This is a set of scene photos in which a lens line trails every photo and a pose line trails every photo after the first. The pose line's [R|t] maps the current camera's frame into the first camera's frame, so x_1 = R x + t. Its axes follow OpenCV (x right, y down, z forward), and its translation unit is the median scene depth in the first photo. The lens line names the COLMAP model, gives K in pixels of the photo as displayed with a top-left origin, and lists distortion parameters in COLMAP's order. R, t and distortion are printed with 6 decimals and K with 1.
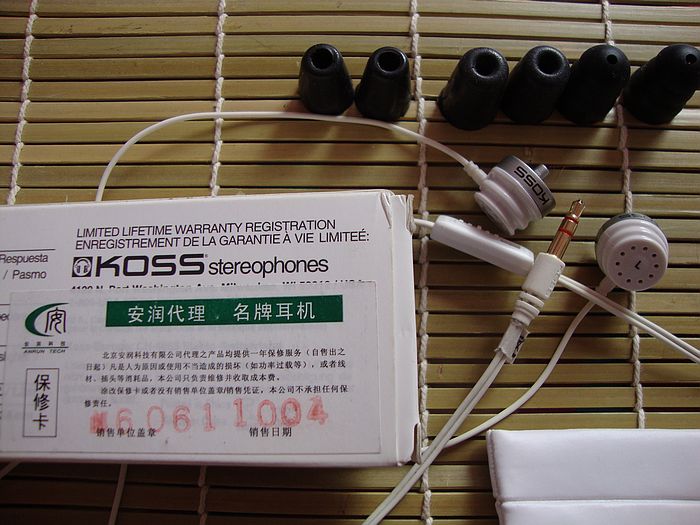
lens RADIAL K [[619.8, 0, 350.0], [0, 619.8, 262.5], [0, 0, 1]] dist [-0.074624, 0.010610]
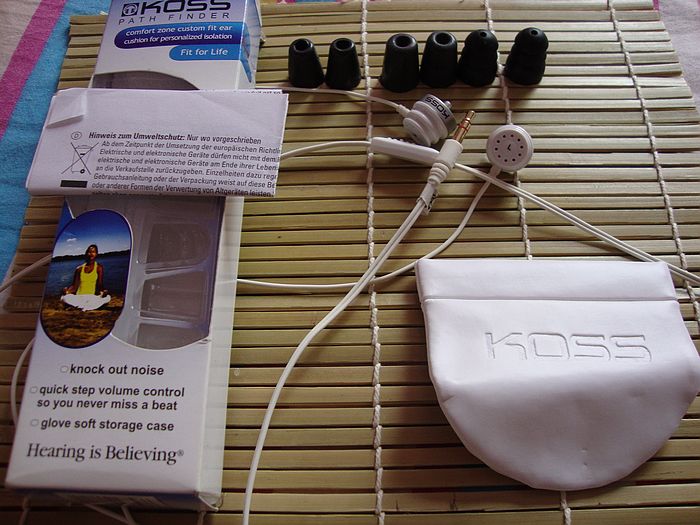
lens RADIAL K [[619.8, 0, 350.0], [0, 619.8, 262.5], [0, 0, 1]] dist [-0.074624, 0.010610]
pose [[0.998633, -0.030863, -0.042186, 0.122825], [0.017525, 0.958056, -0.286044, 0.619822], [0.049245, 0.284914, 0.957287, -0.336753]]
